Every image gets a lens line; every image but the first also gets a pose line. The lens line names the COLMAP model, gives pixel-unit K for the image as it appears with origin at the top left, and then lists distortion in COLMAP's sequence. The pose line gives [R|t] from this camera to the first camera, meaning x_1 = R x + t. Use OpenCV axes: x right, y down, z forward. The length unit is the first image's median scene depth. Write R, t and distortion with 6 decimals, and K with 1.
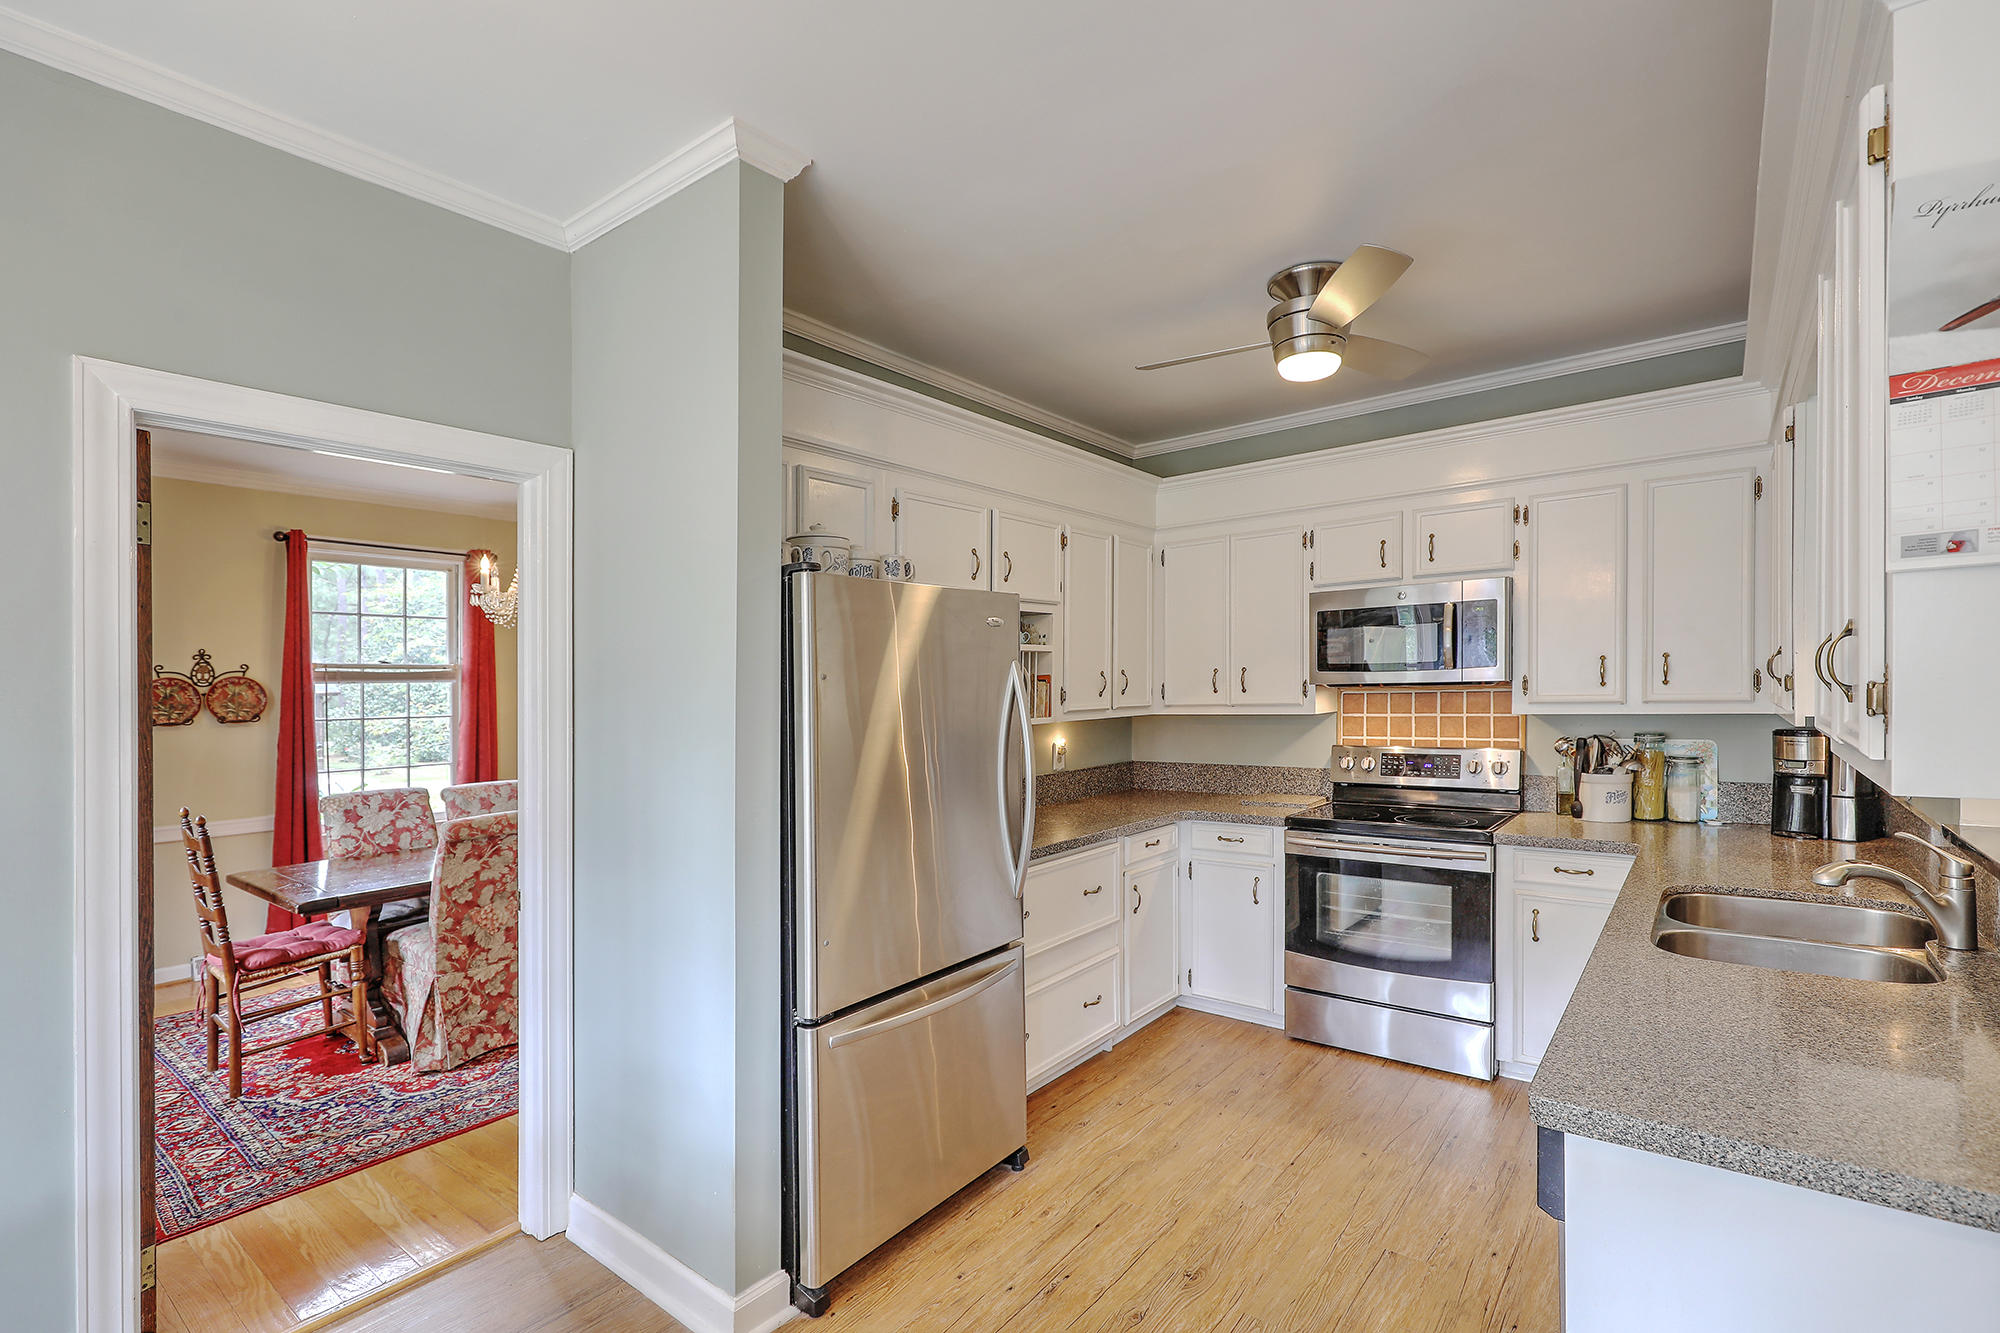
lens RADIAL K [[903.9, 0, 1028.5], [0, 903.9, 677.8], [0, 0, 1]] dist [0.003457, -0.001297]
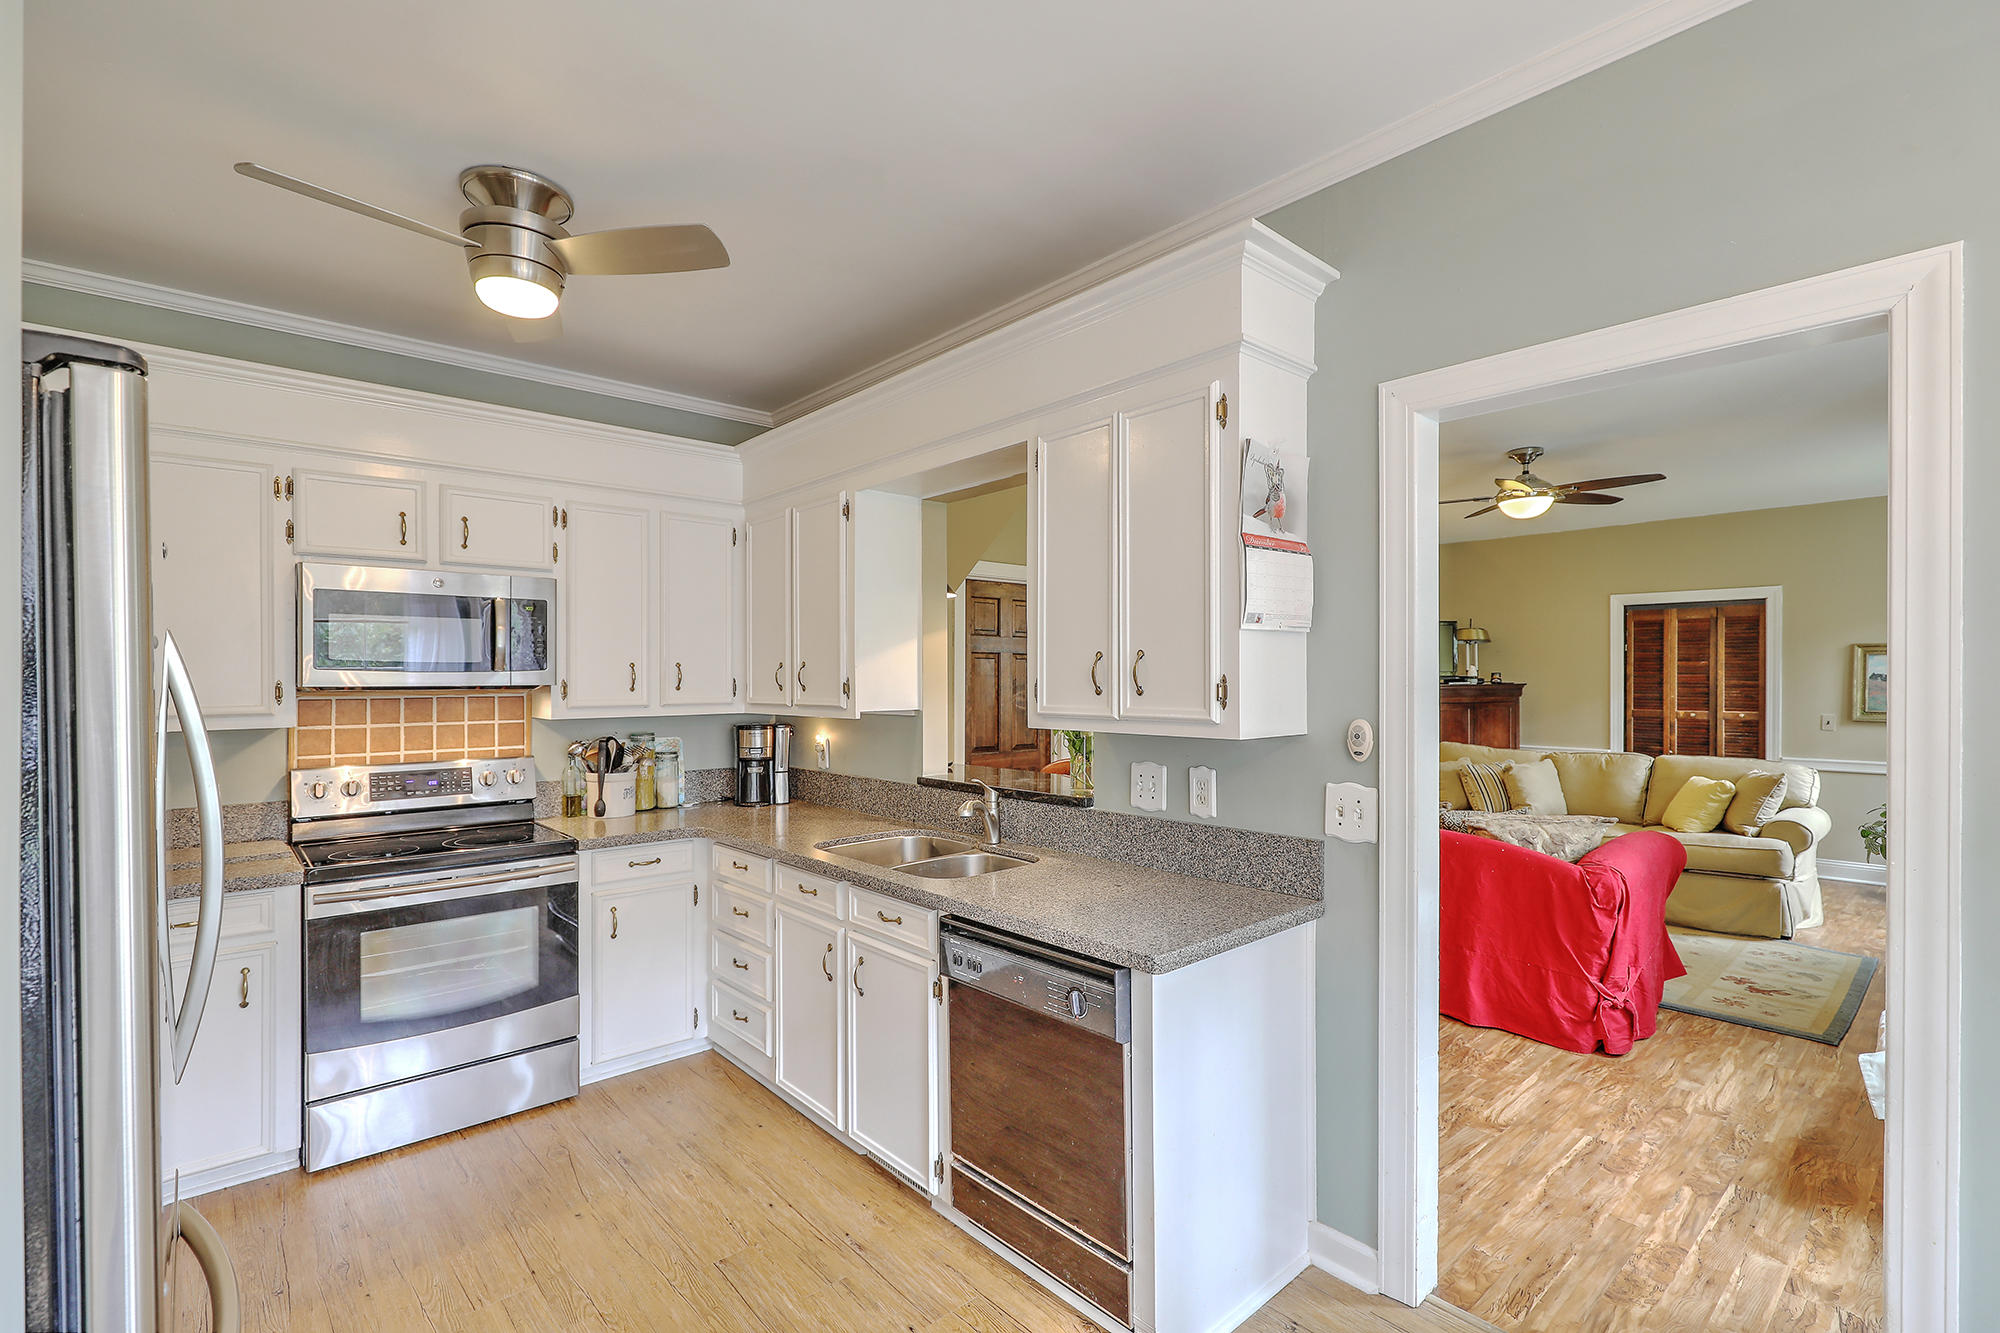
lens RADIAL K [[903.9, 0, 1016.1], [0, 903.9, 687.9], [0, 0, 1]] dist [0.003457, -0.001297]
pose [[0.191683, 0.012025, 0.981383, -0.353413], [-0.009595, 0.999900, -0.010378, 0.012234], [-0.981410, -0.007427, 0.191779, 0.345132]]
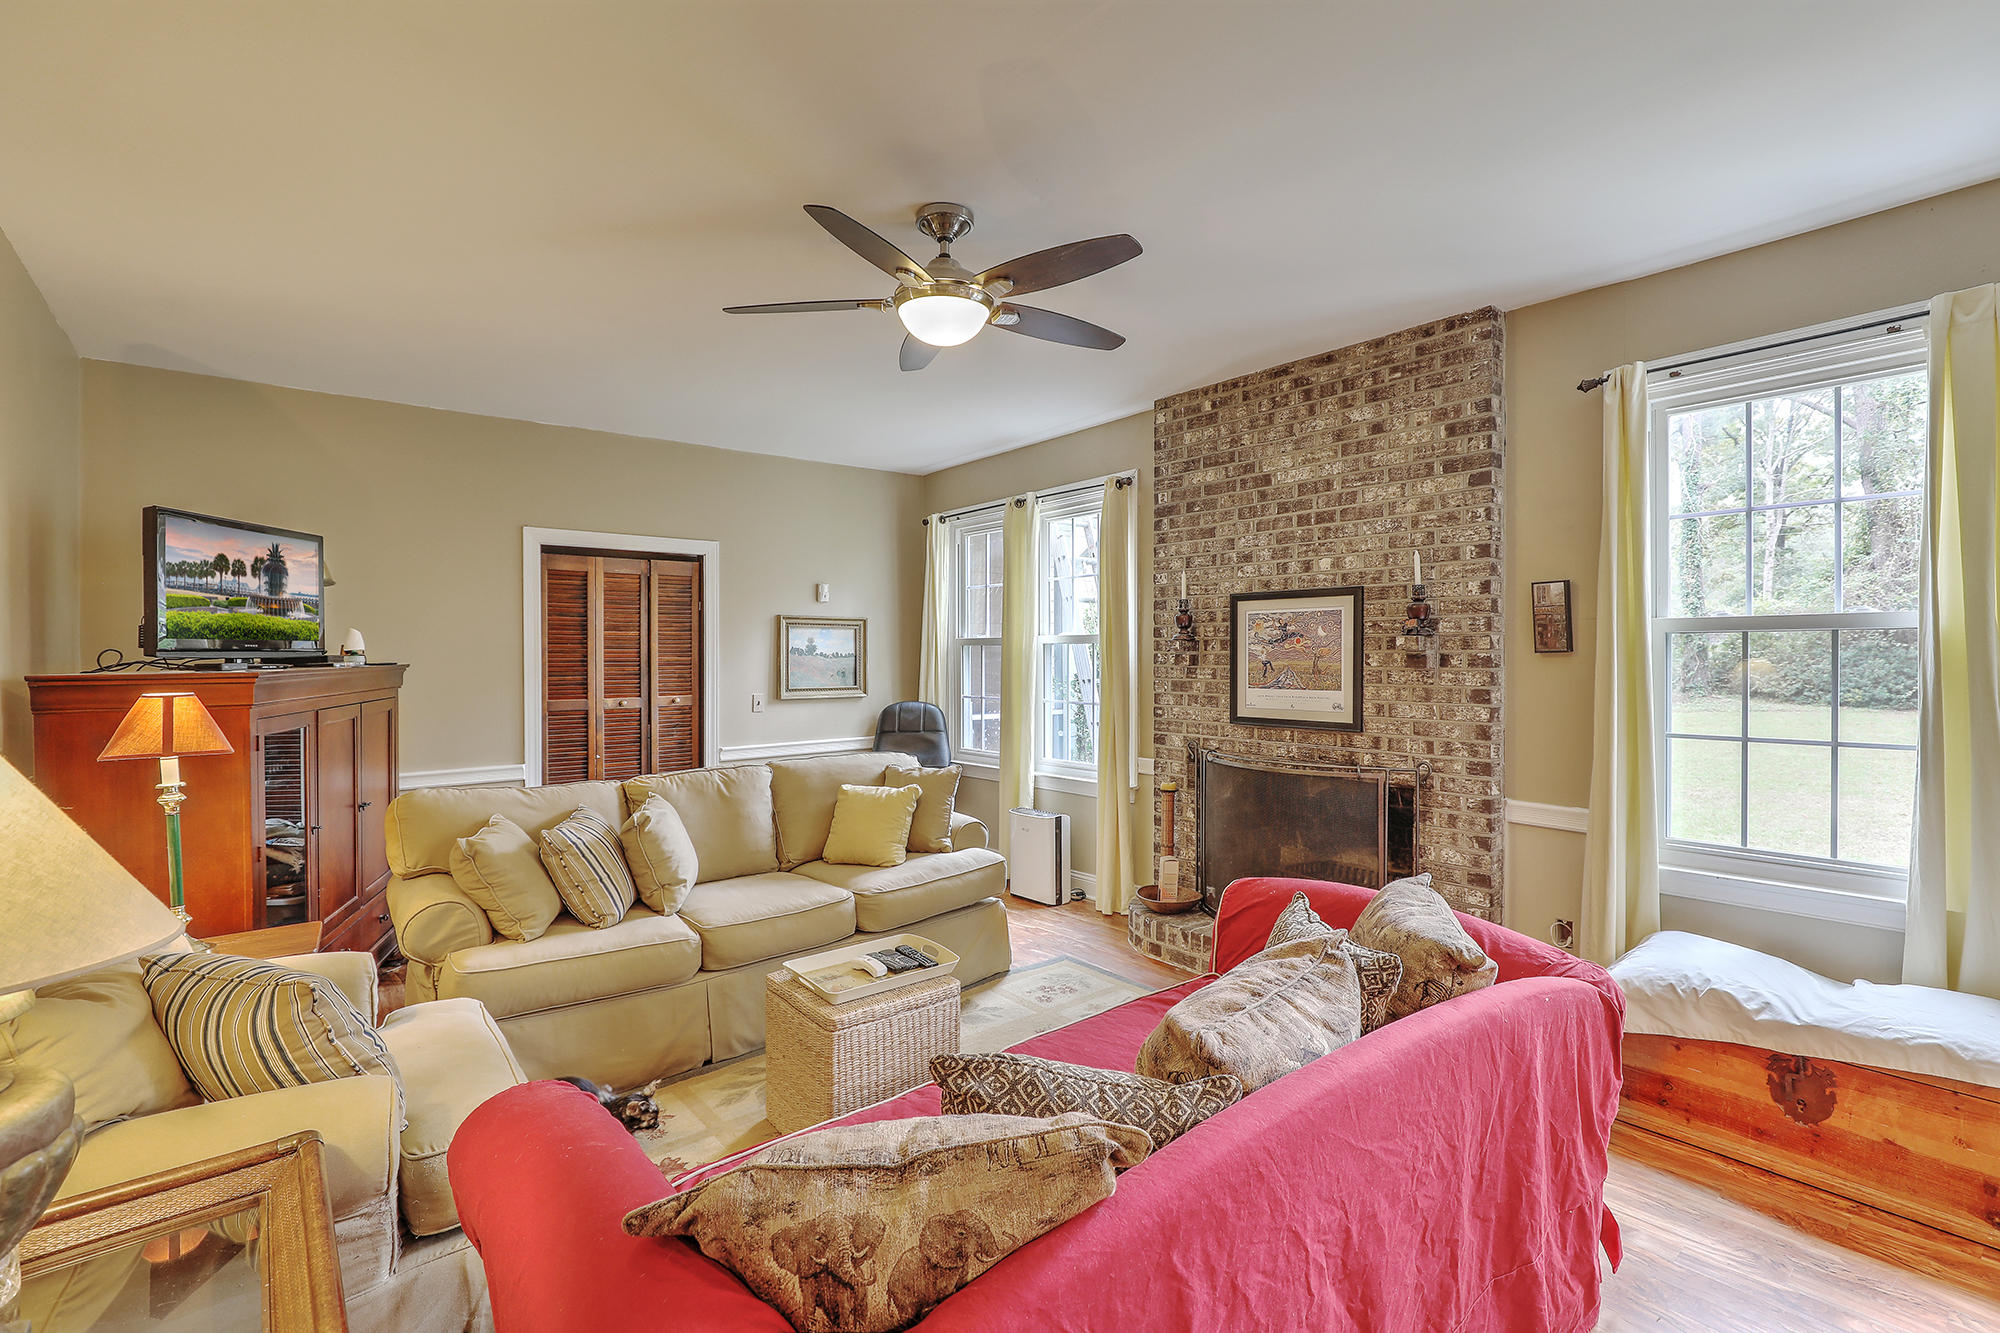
lens RADIAL K [[903.9, 0, 1004.3], [0, 903.9, 649.2], [0, 0, 1]] dist [0.003457, -0.001297]
pose [[-0.971983, 0.034618, 0.232488, 0.999023], [0.031152, 0.999342, -0.018562, -0.005710], [-0.232977, -0.010800, -0.972422, 0.558877]]
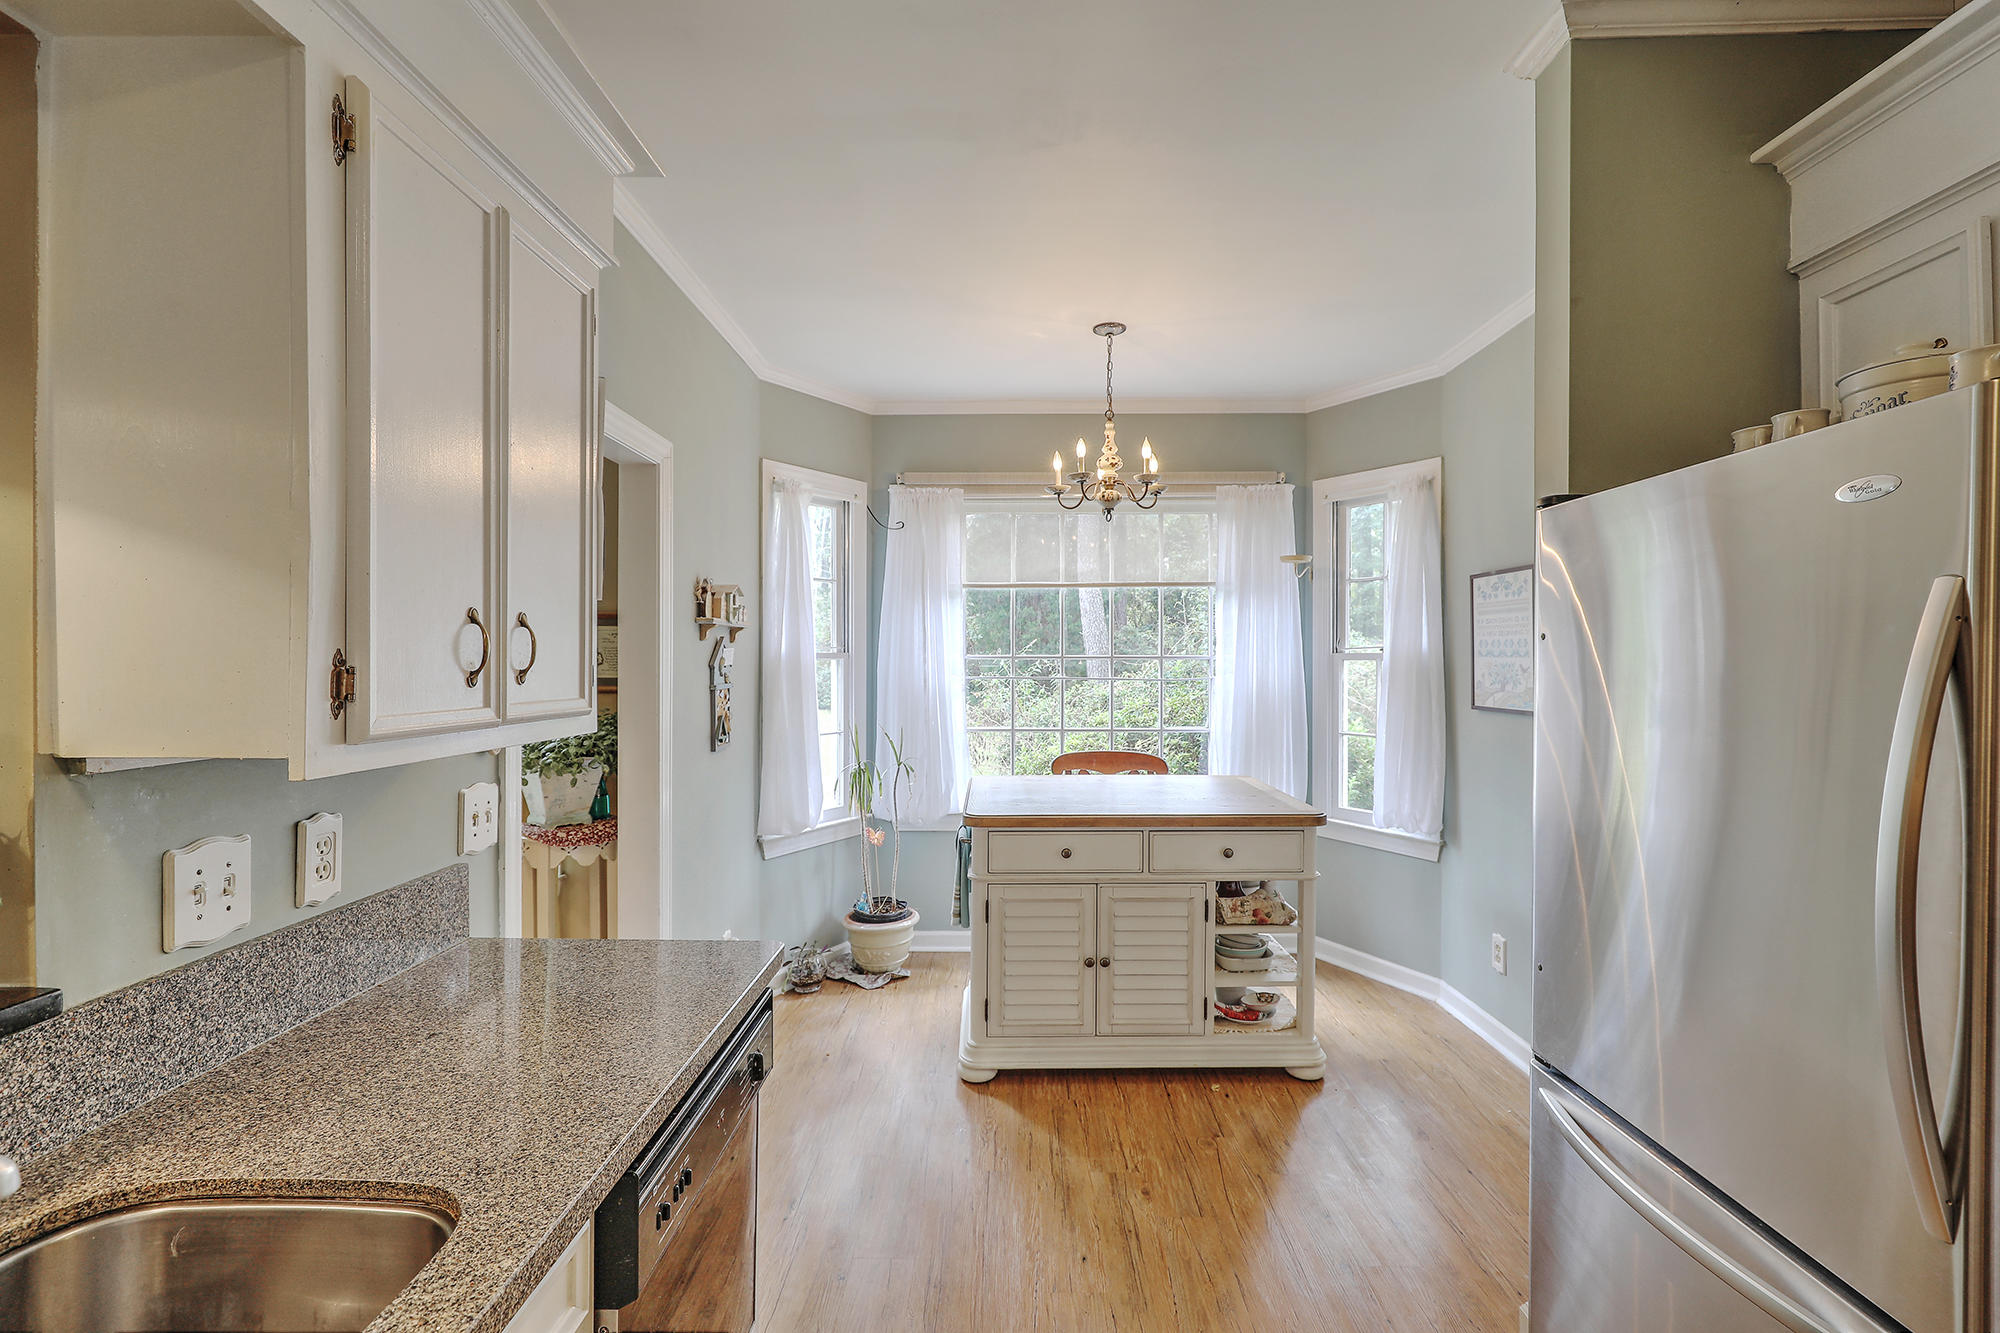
lens RADIAL K [[903.9, 0, 1014.1], [0, 903.9, 667.7], [0, 0, 1]] dist [0.003457, -0.001297]
pose [[-0.807359, 0.027724, -0.589409, 0.370255], [0.025028, 0.999606, 0.012736, 0.002762], [0.589529, -0.004469, -0.807735, 0.855266]]
